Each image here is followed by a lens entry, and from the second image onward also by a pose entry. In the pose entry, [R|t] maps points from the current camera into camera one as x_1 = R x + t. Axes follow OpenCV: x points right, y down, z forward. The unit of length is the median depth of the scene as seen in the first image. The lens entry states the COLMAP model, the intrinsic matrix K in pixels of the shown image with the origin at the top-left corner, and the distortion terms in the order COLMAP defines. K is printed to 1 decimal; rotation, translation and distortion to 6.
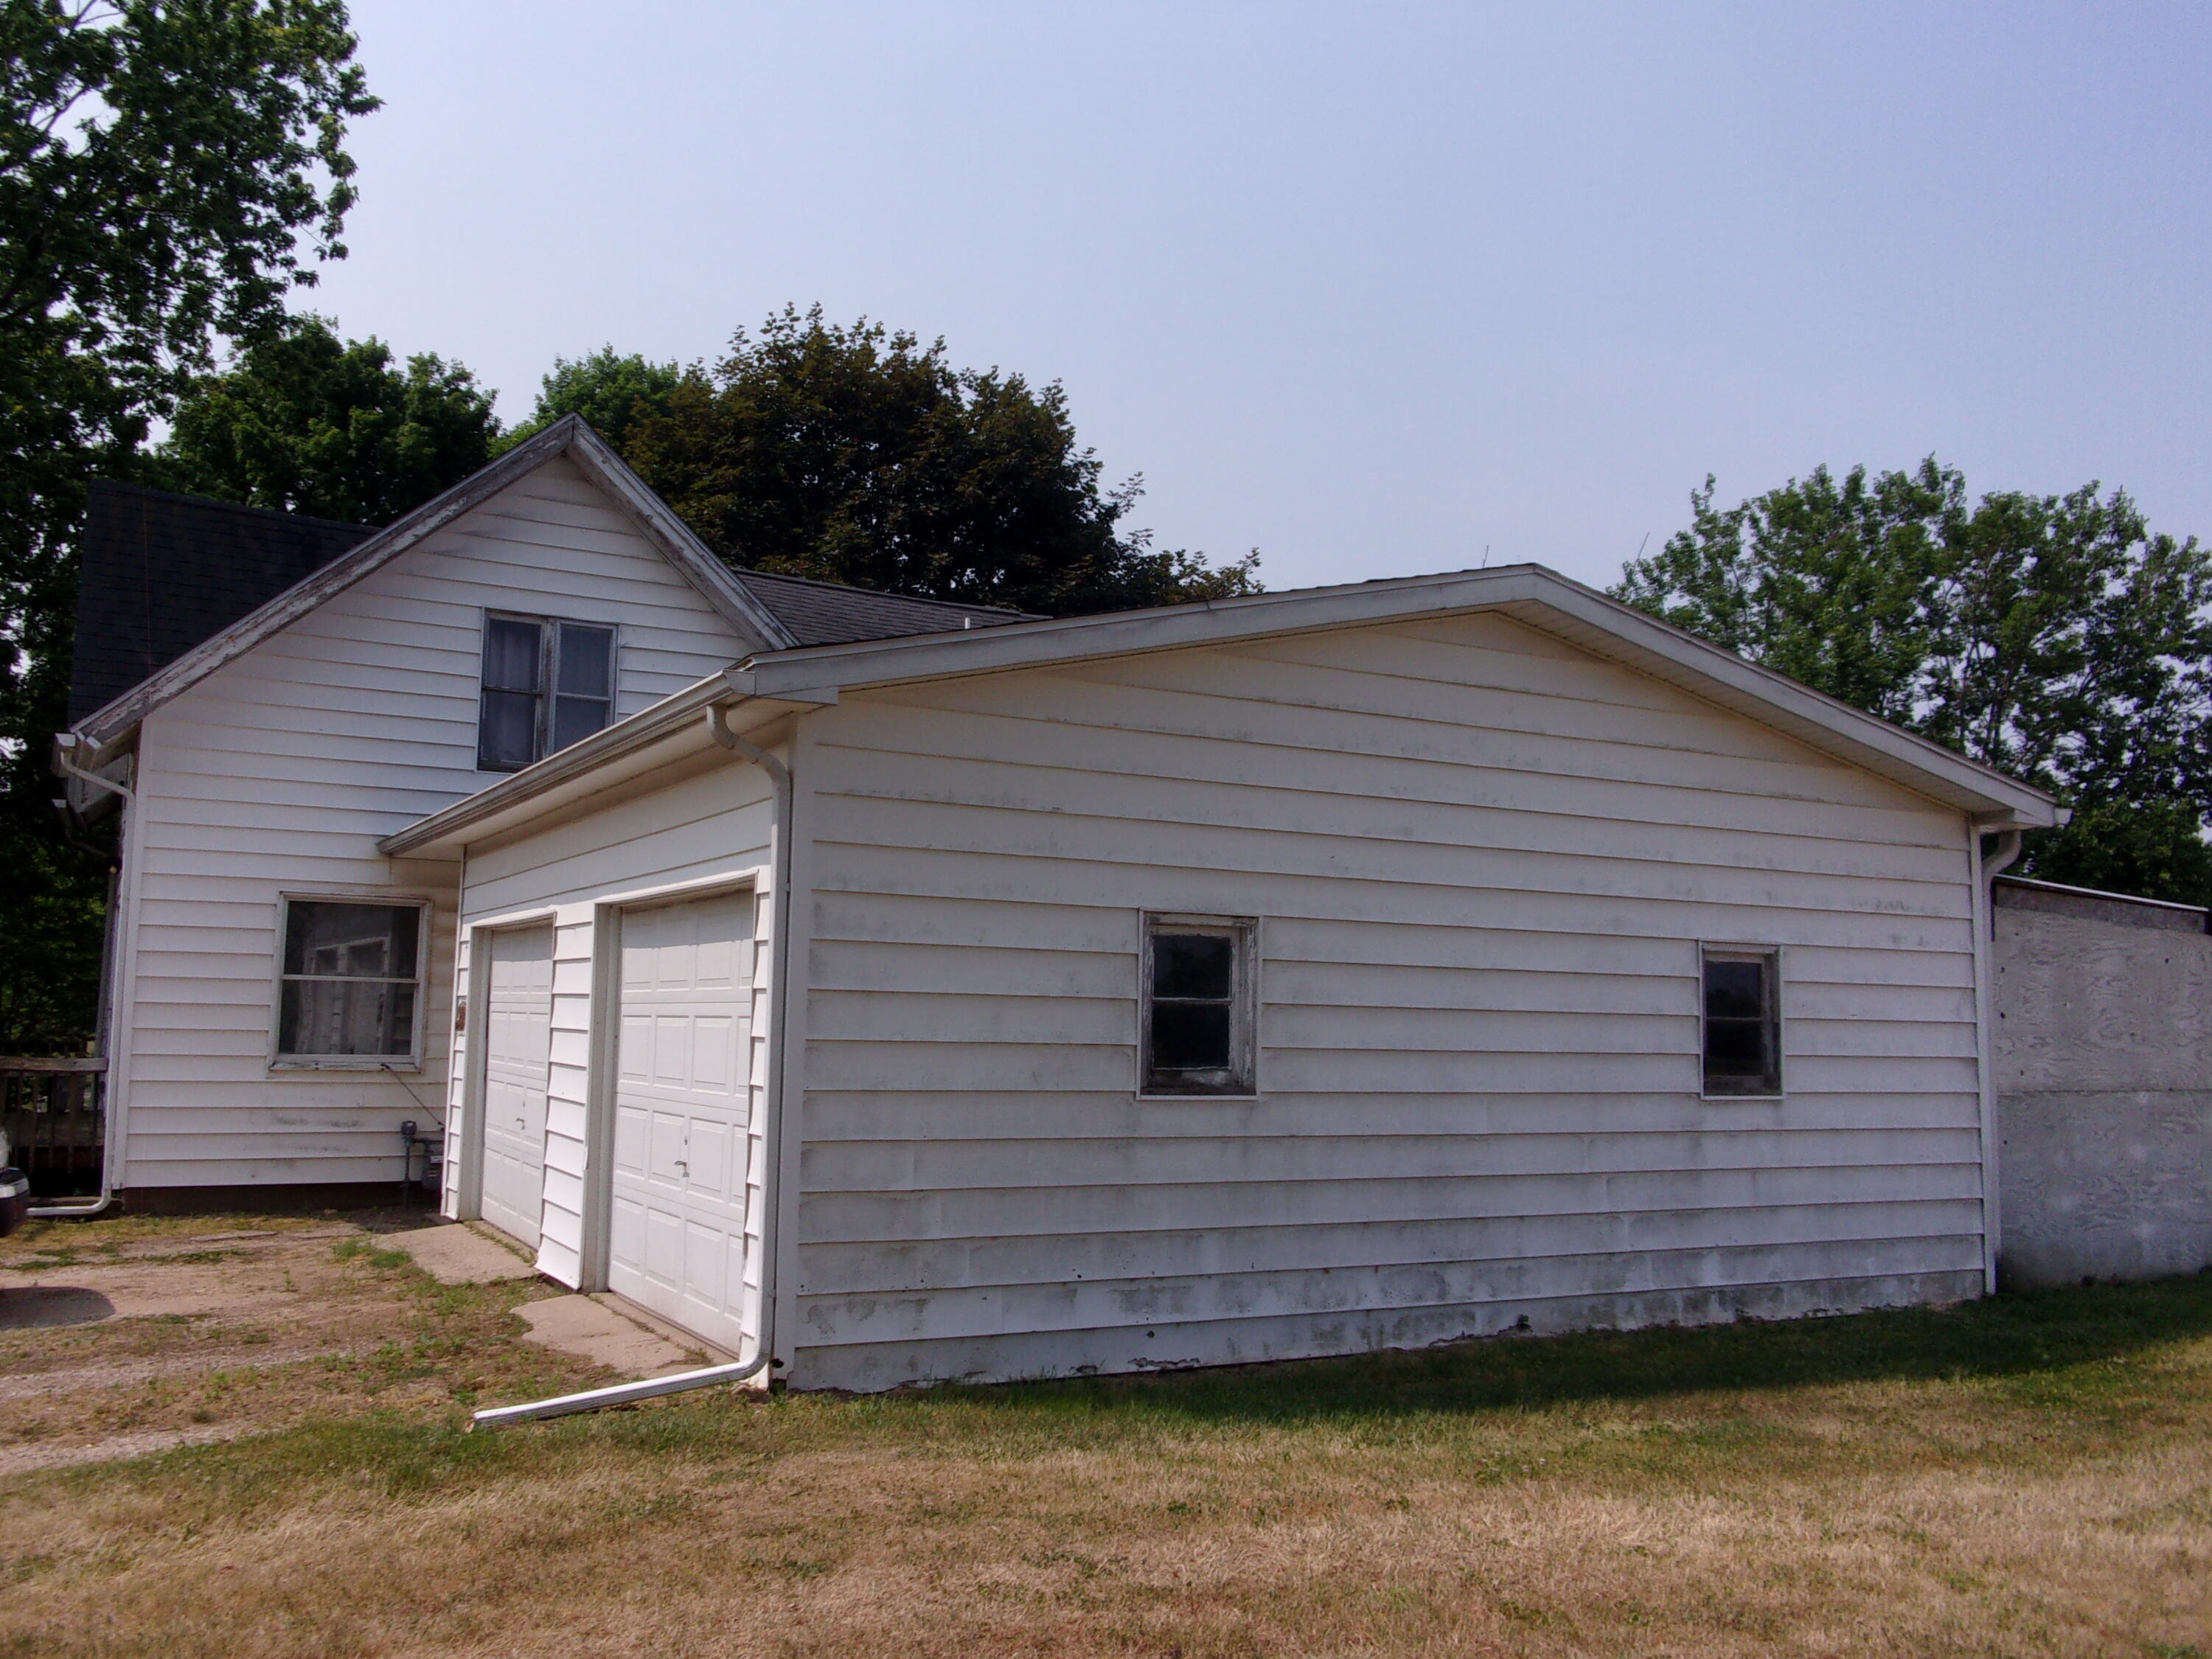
lens RADIAL K [[1860.1, 0, 1093.0], [0, 1860.1, 824.9], [0, 0, 1]] dist [0.020073, -0.015571]
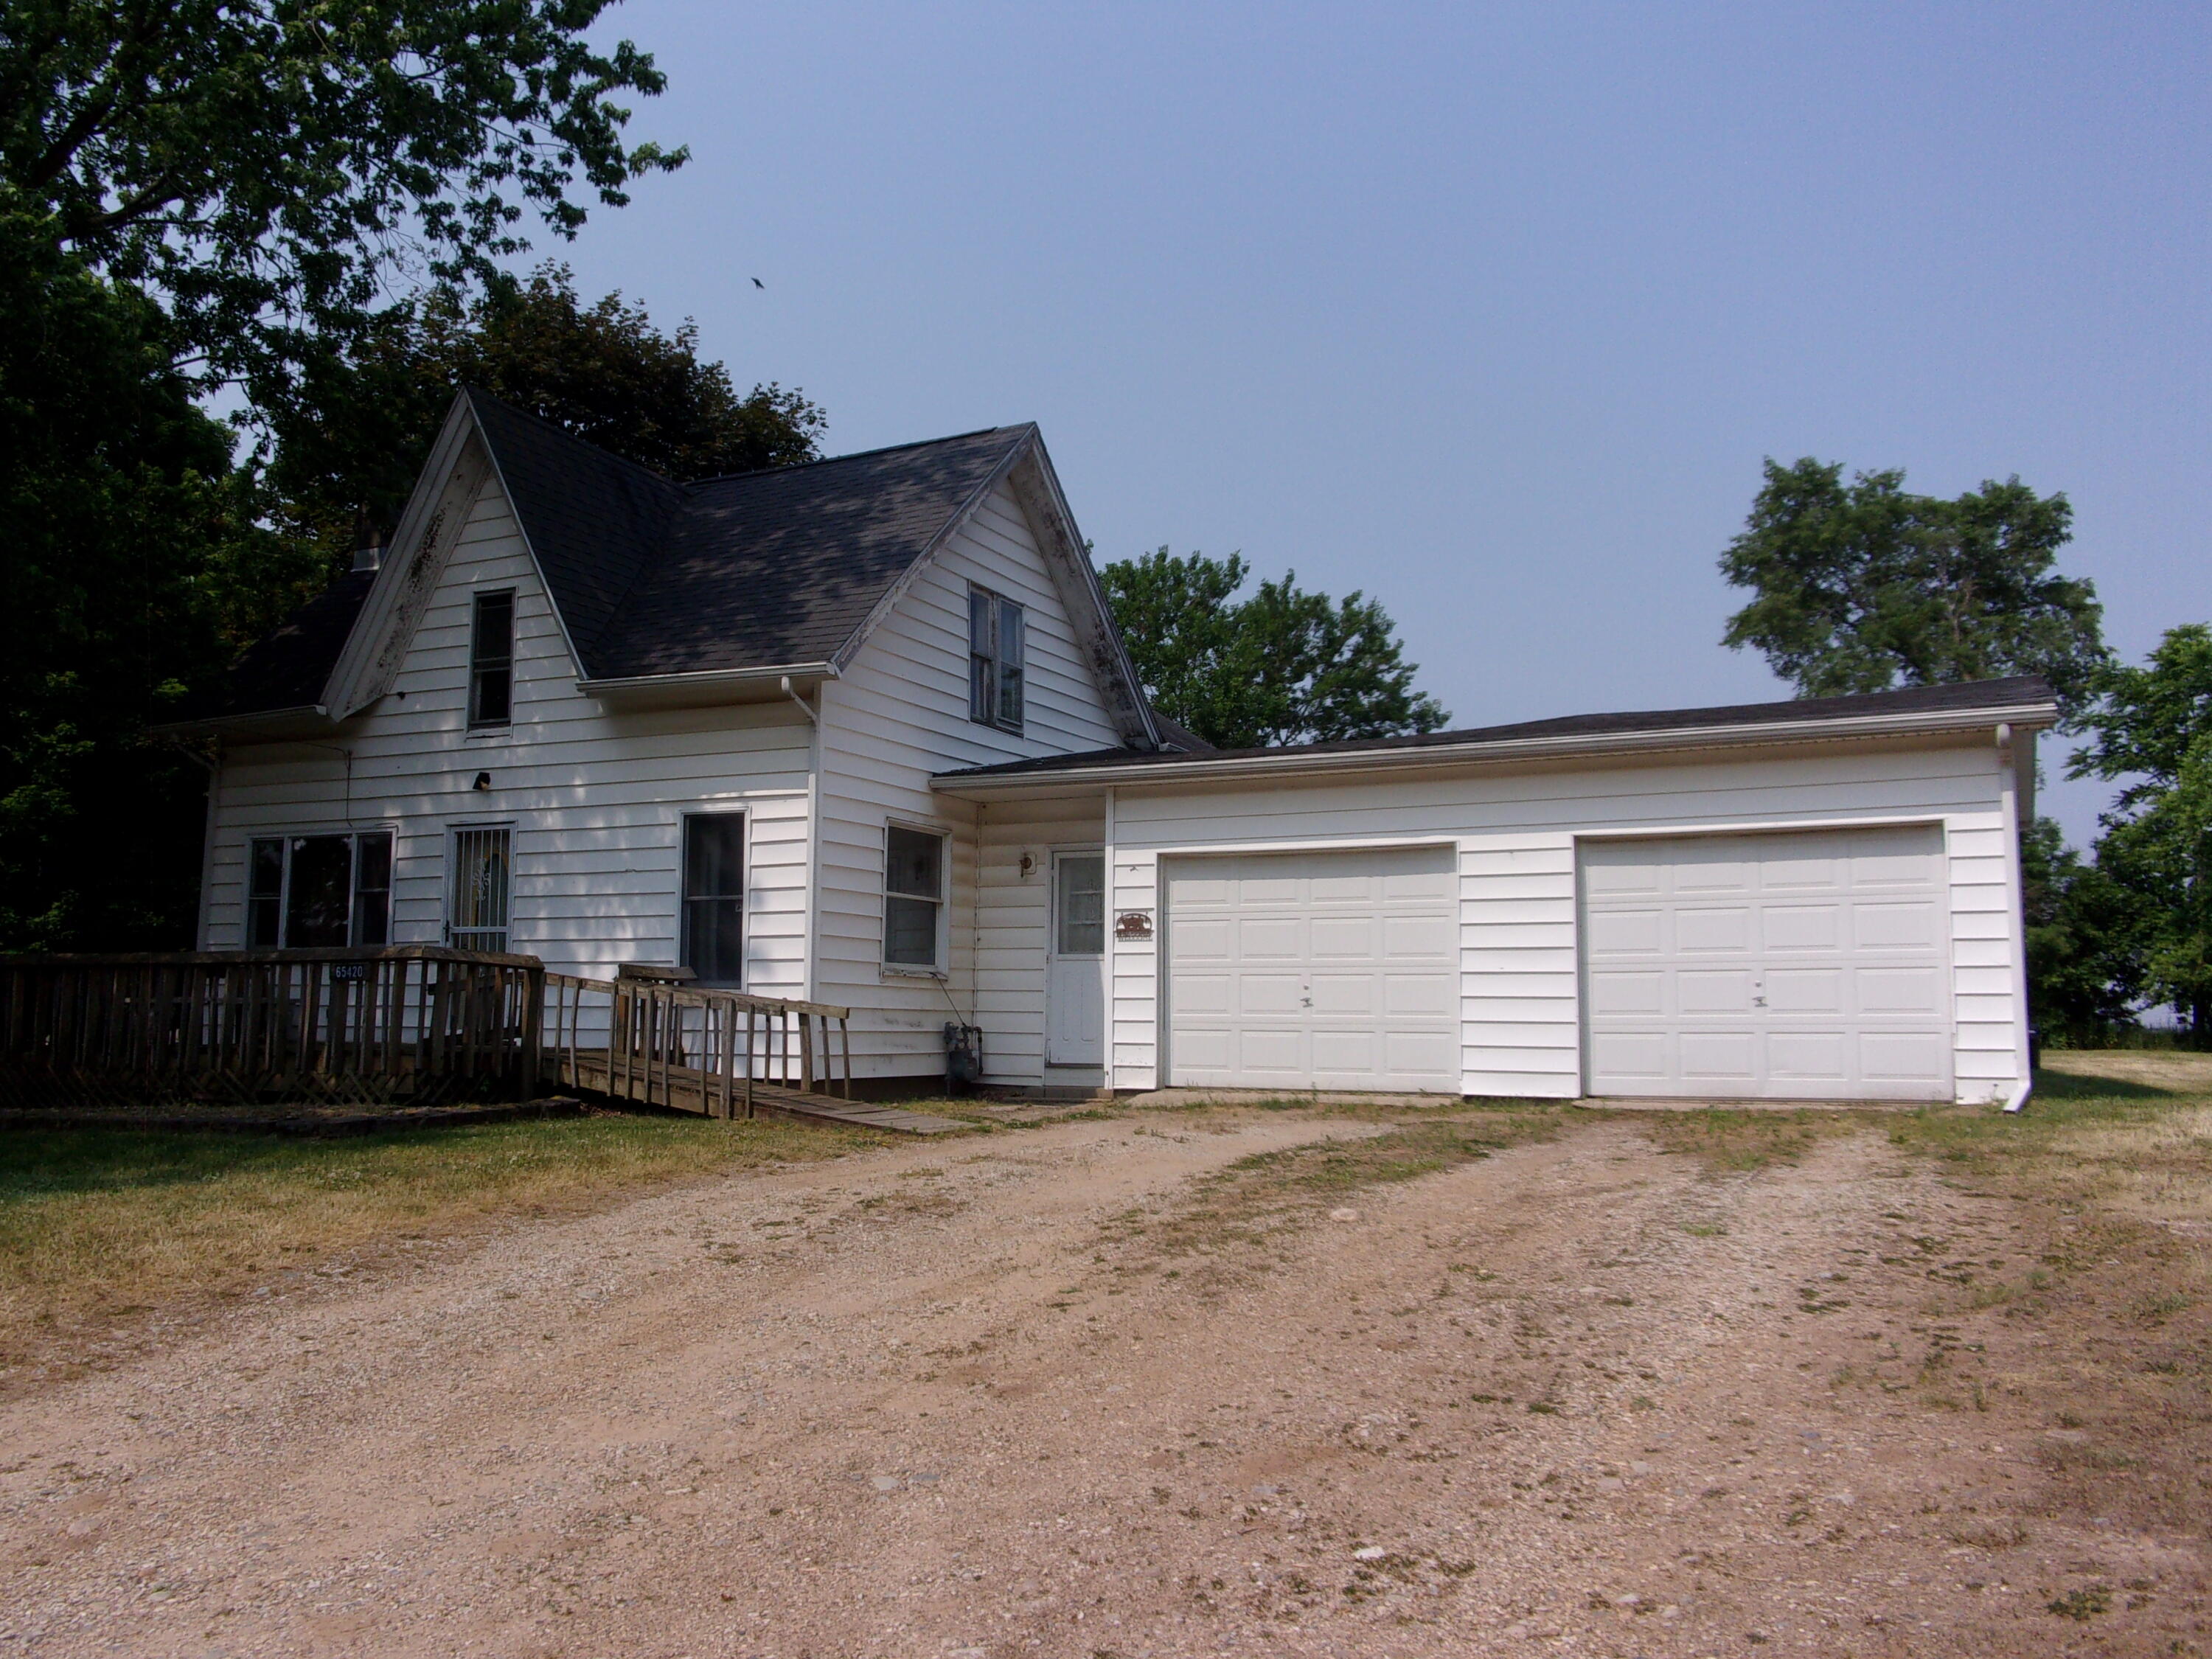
lens RADIAL K [[1860.1, 0, 1093.0], [0, 1860.1, 824.9], [0, 0, 1]] dist [0.020073, -0.015571]
pose [[0.815901, 0.053023, 0.575755, -0.961997], [-0.050349, 0.998519, -0.020607, 0.056894], [-0.575995, -0.012175, 0.817362, 0.017401]]
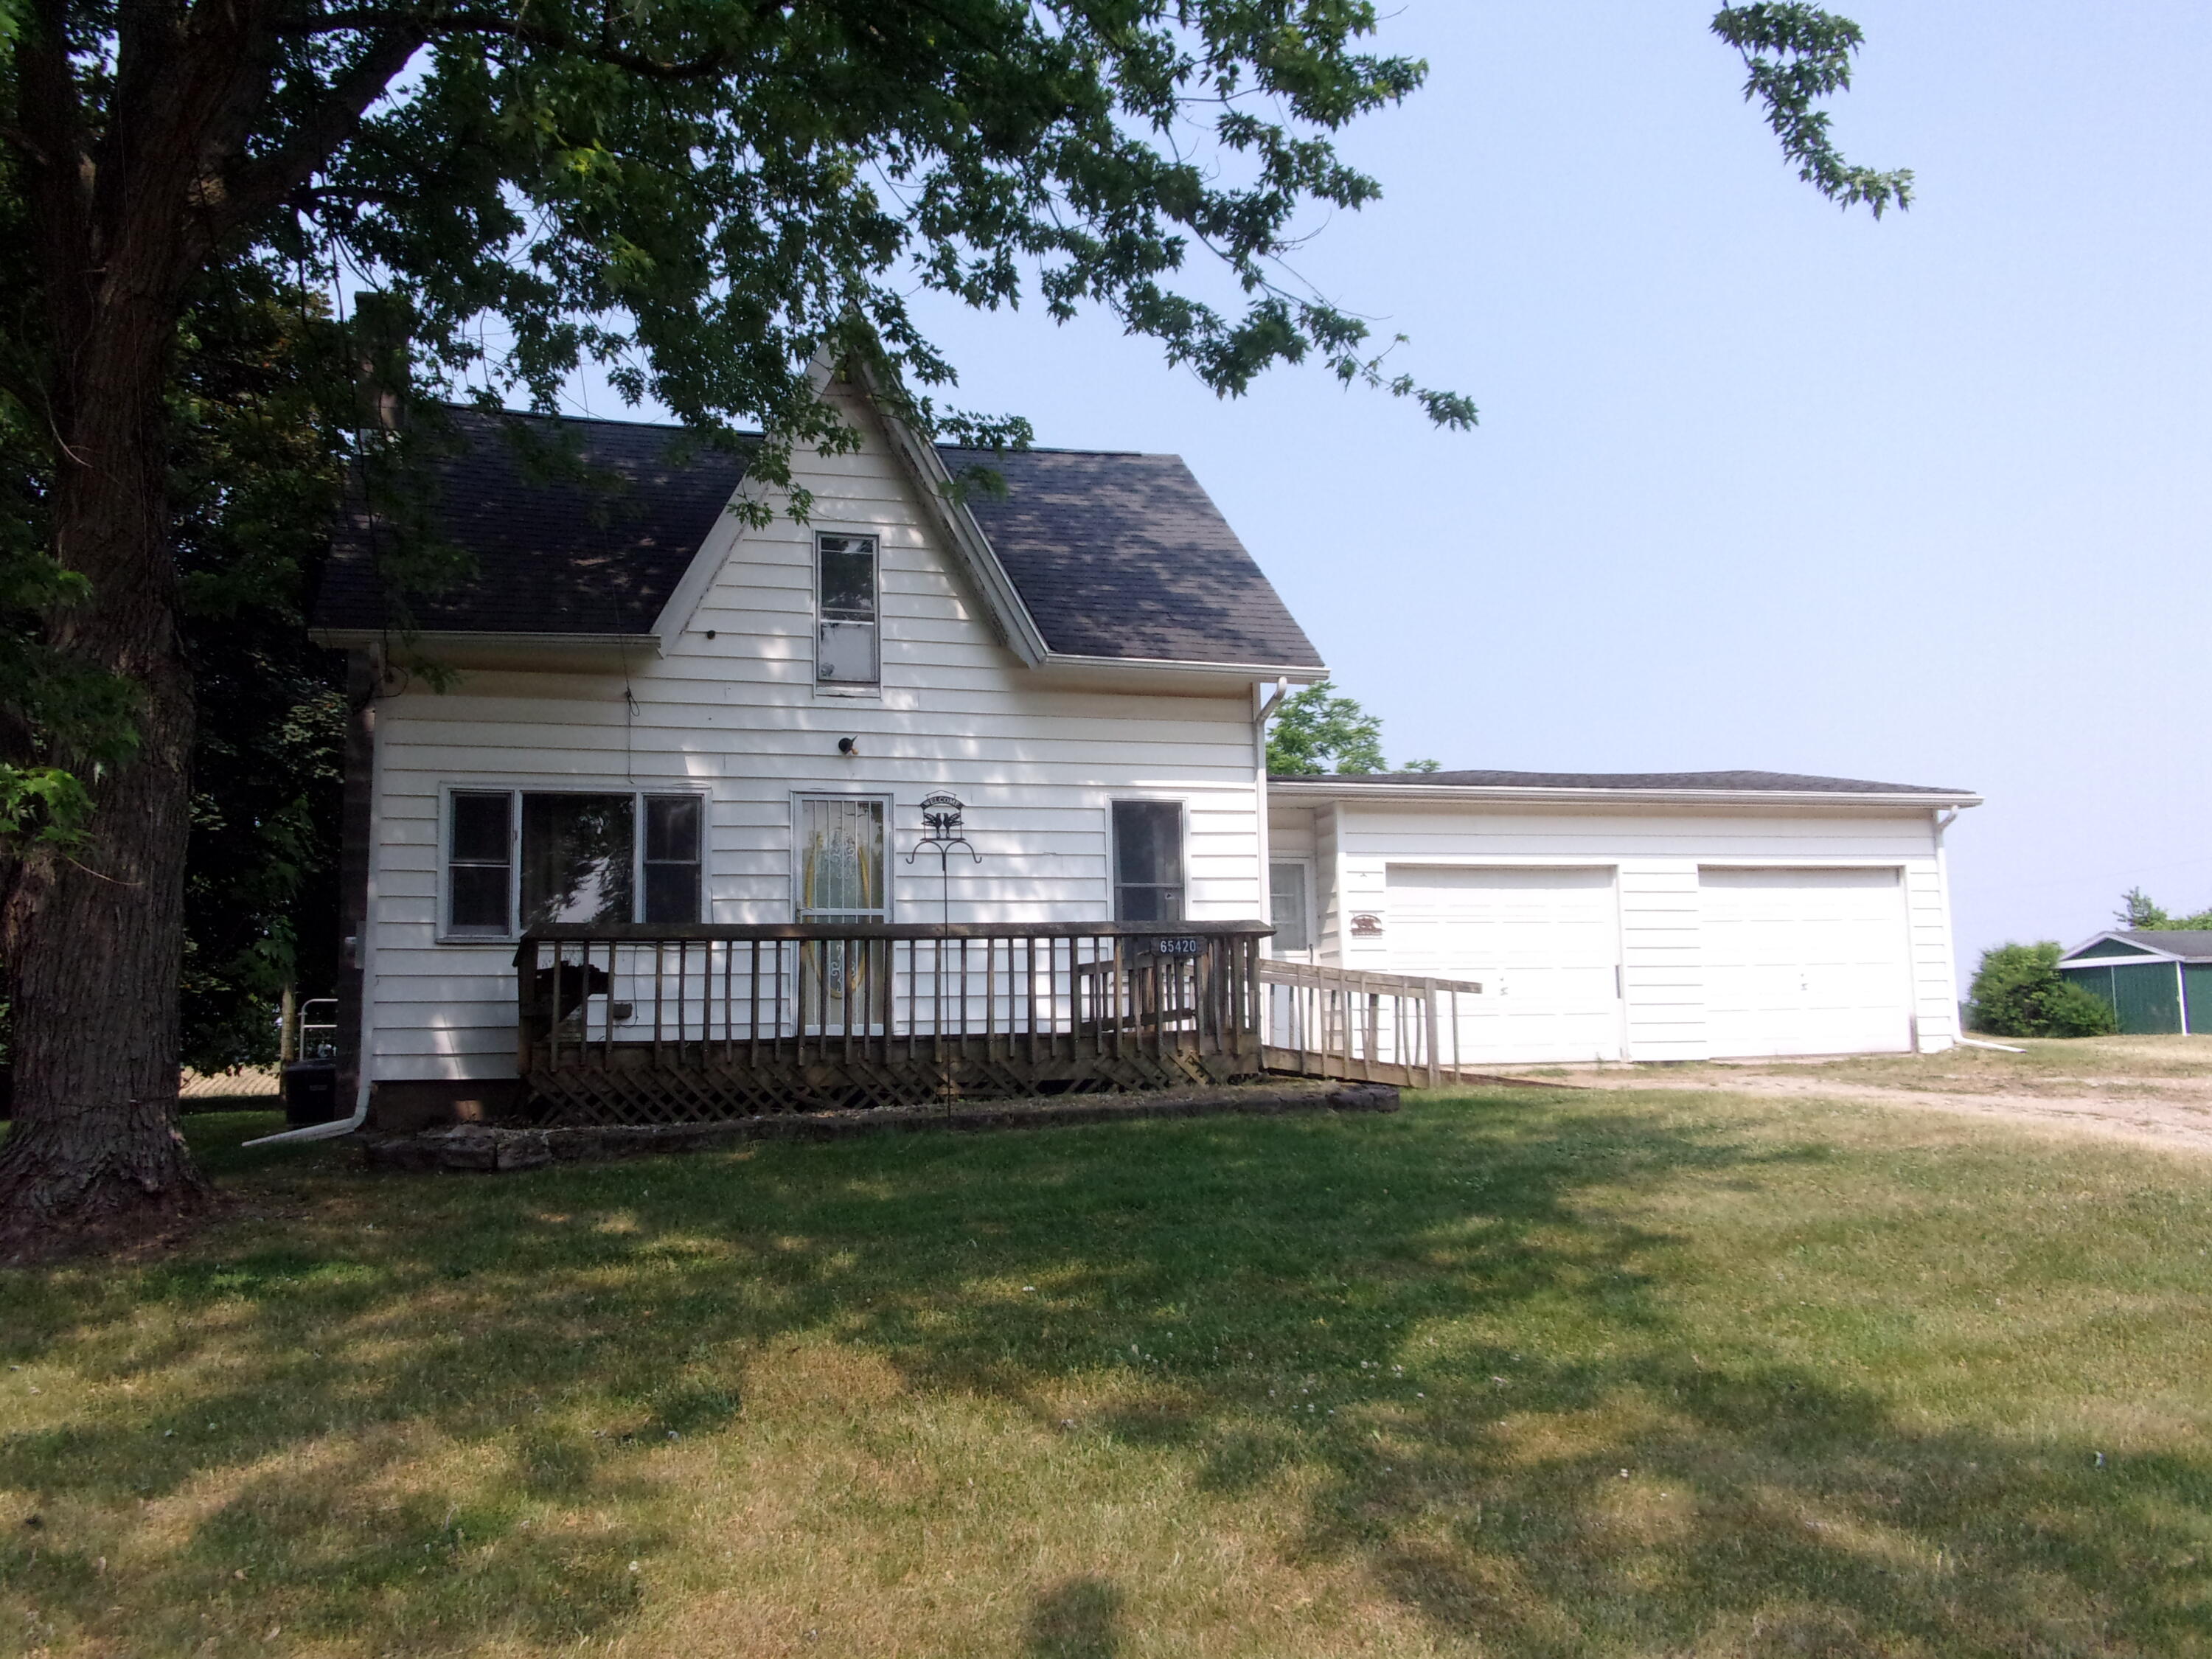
lens RADIAL K [[1860.1, 0, 1093.0], [0, 1860.1, 824.9], [0, 0, 1]] dist [0.020073, -0.015571]
pose [[0.219167, 0.100719, 0.970475, -1.551309], [-0.070103, 0.993712, -0.087299, 0.145990], [-0.973166, -0.048900, 0.224849, 0.790299]]
